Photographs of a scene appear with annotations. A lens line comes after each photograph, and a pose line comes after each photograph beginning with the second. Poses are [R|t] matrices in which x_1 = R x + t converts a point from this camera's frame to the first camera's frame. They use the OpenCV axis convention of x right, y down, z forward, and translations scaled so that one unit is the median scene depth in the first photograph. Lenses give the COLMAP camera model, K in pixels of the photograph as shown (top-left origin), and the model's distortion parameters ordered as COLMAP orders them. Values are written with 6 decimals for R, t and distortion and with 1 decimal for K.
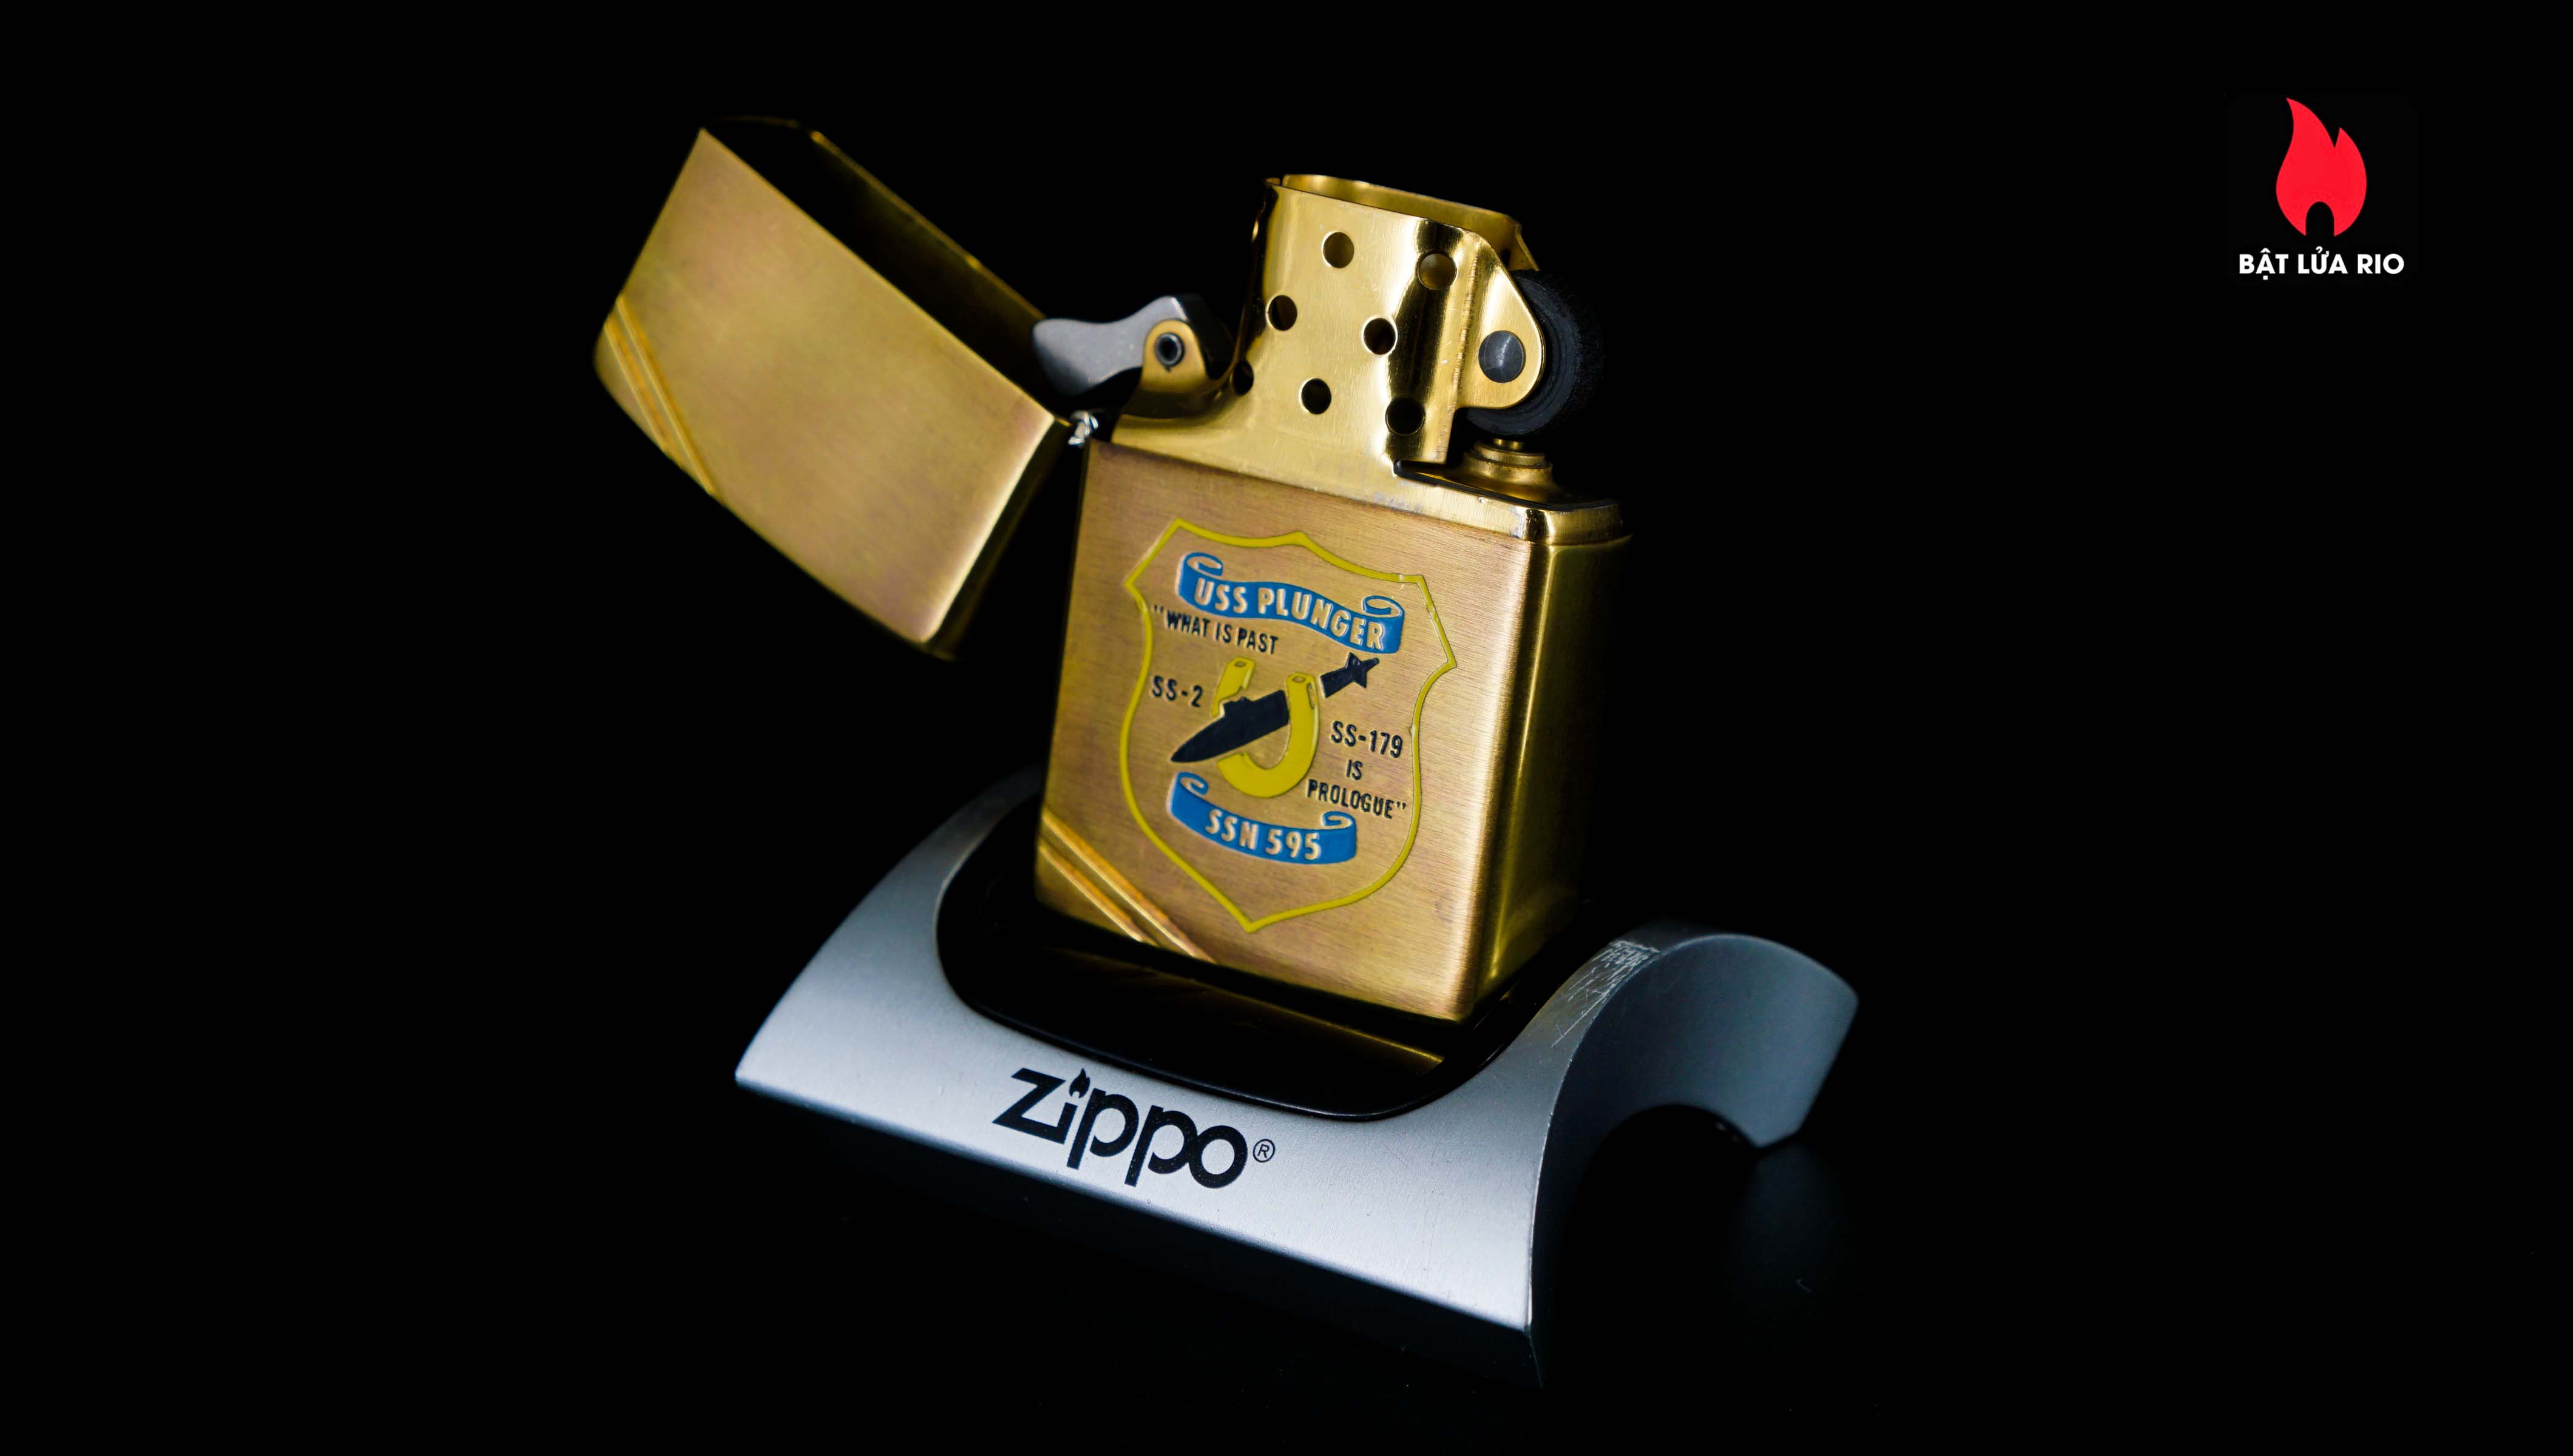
lens RADIAL K [[5612.6, 0, 1286.5], [0, 5612.6, 728.0], [0, 0, 1]] dist [0.048109, -0.017844]
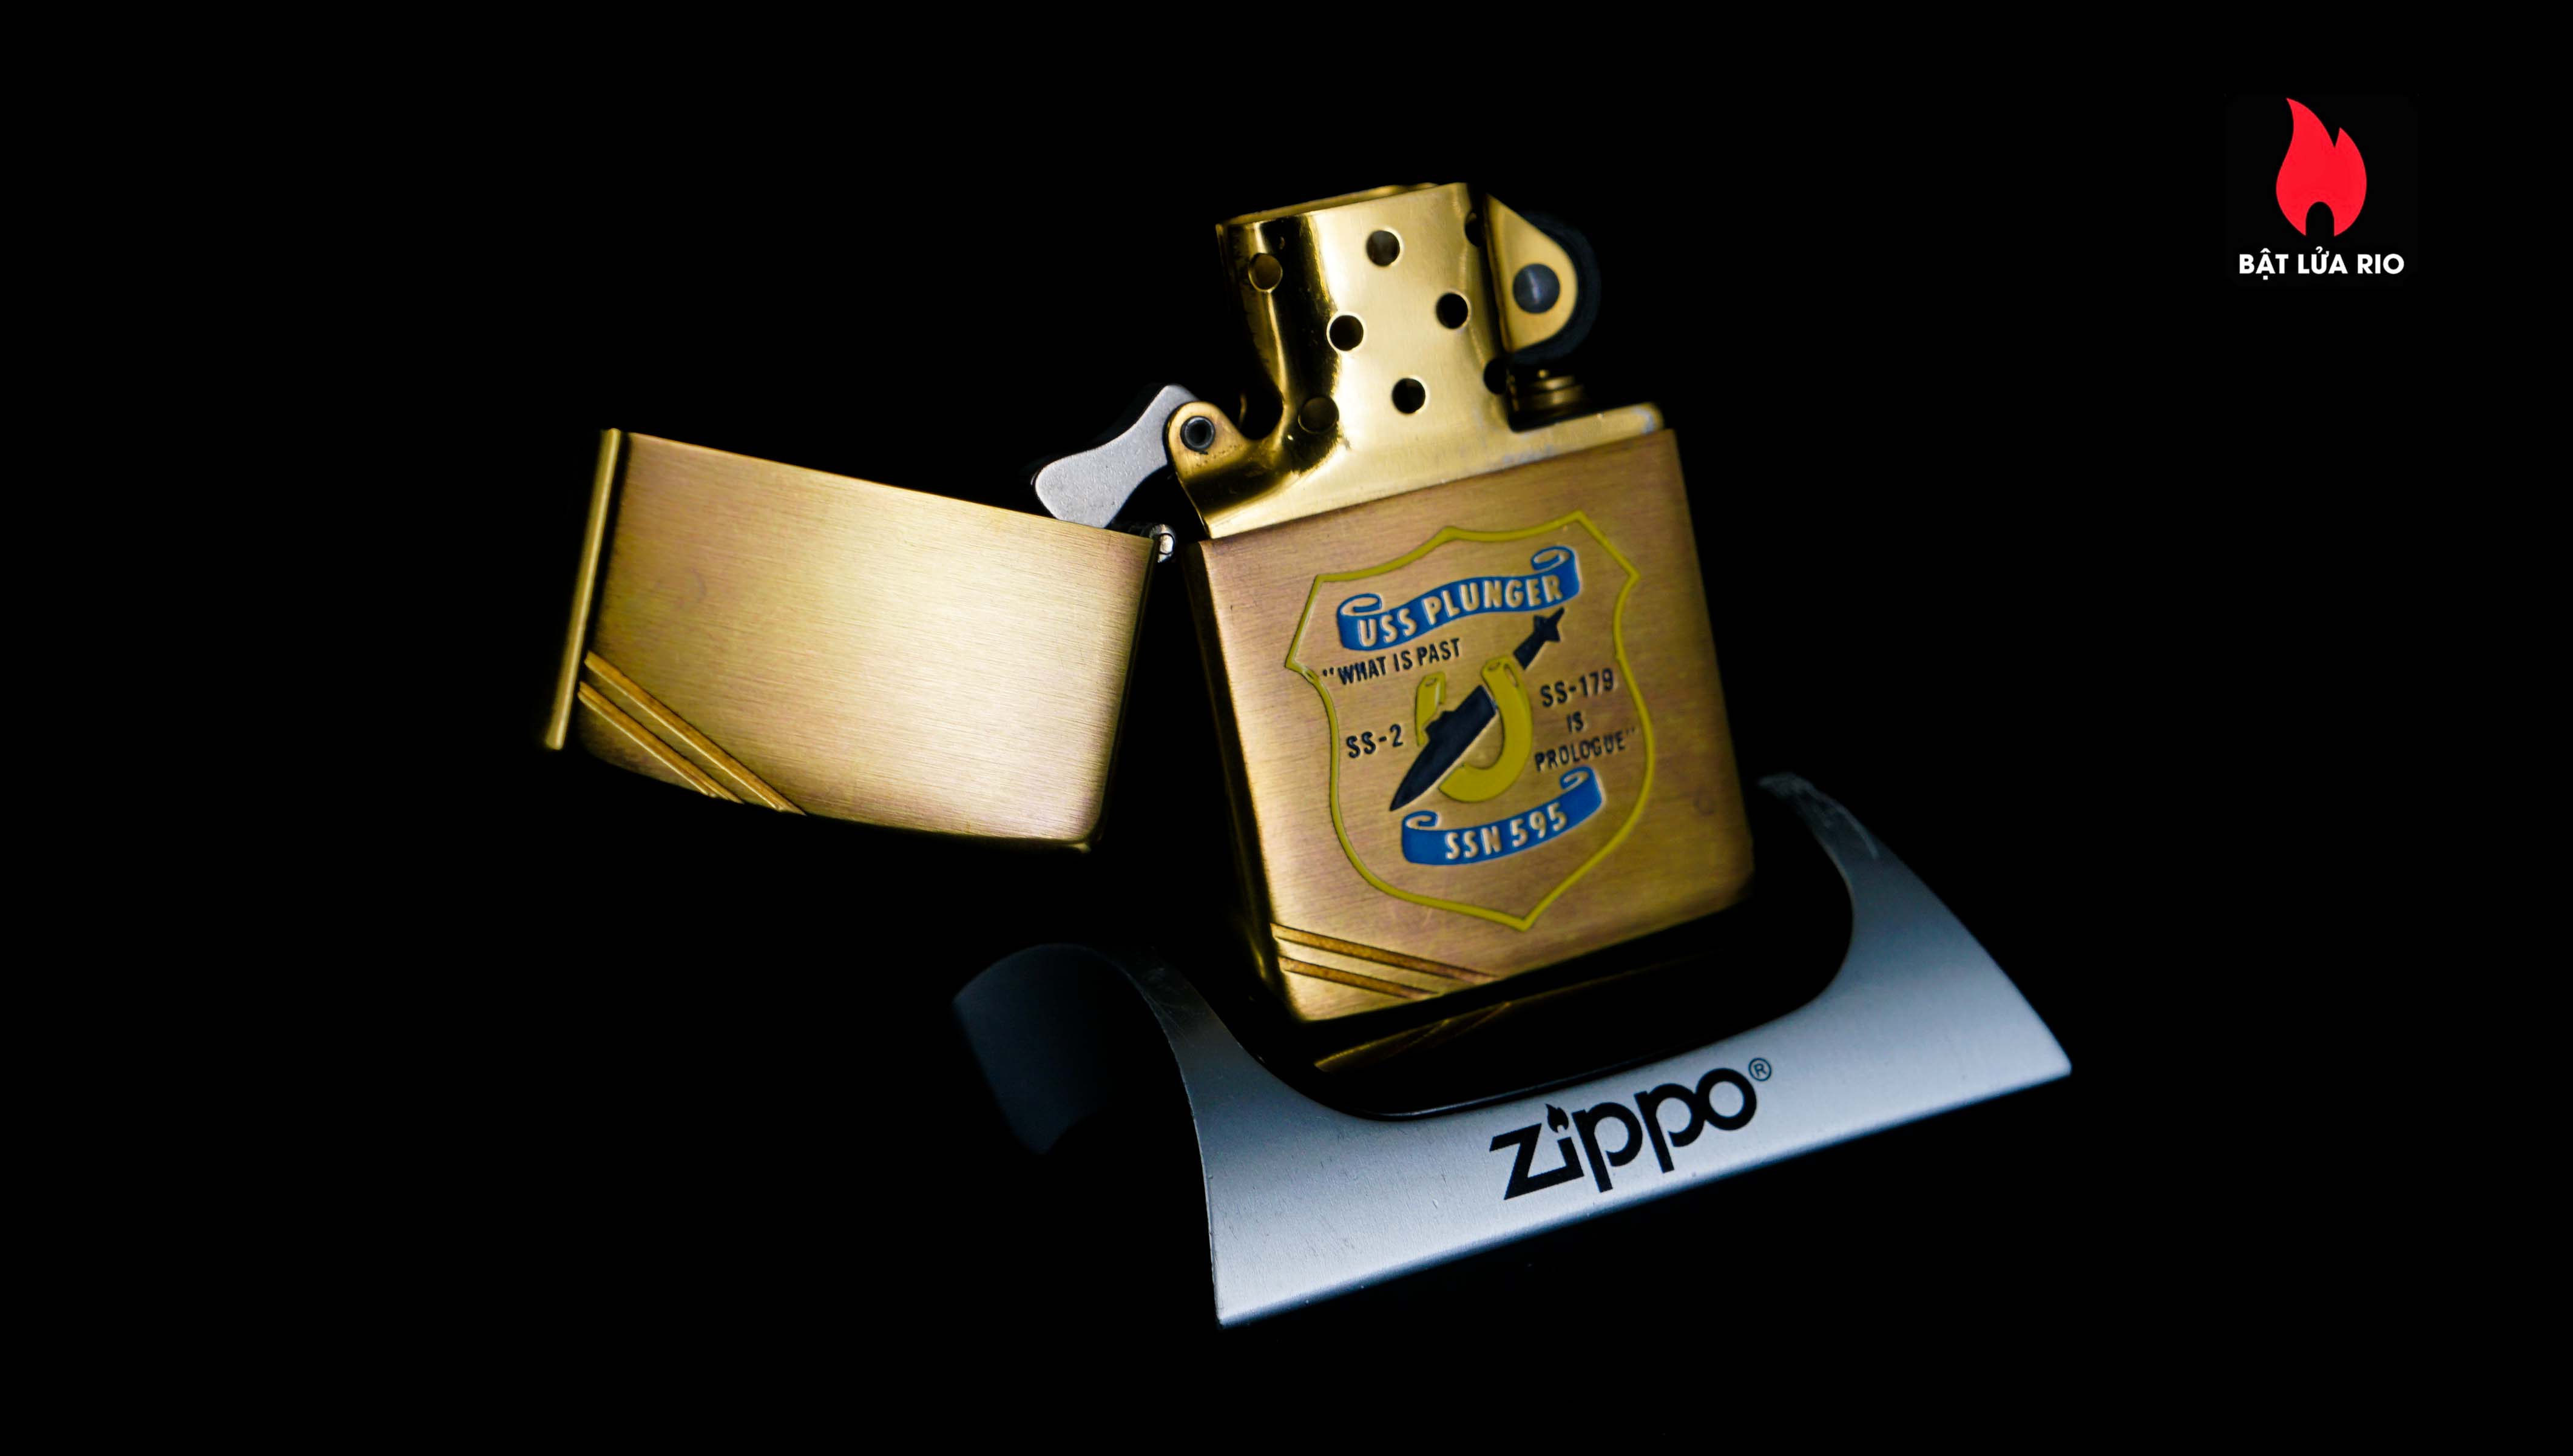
lens RADIAL K [[5612.6, 0, 1286.5], [0, 5612.6, 728.0], [0, 0, 1]] dist [0.048109, -0.017844]
pose [[0.517736, -0.355363, 0.778246, -0.795084], [0.415268, 0.899693, 0.134557, -0.147964], [-0.747999, 0.253516, 0.613374, 0.420767]]
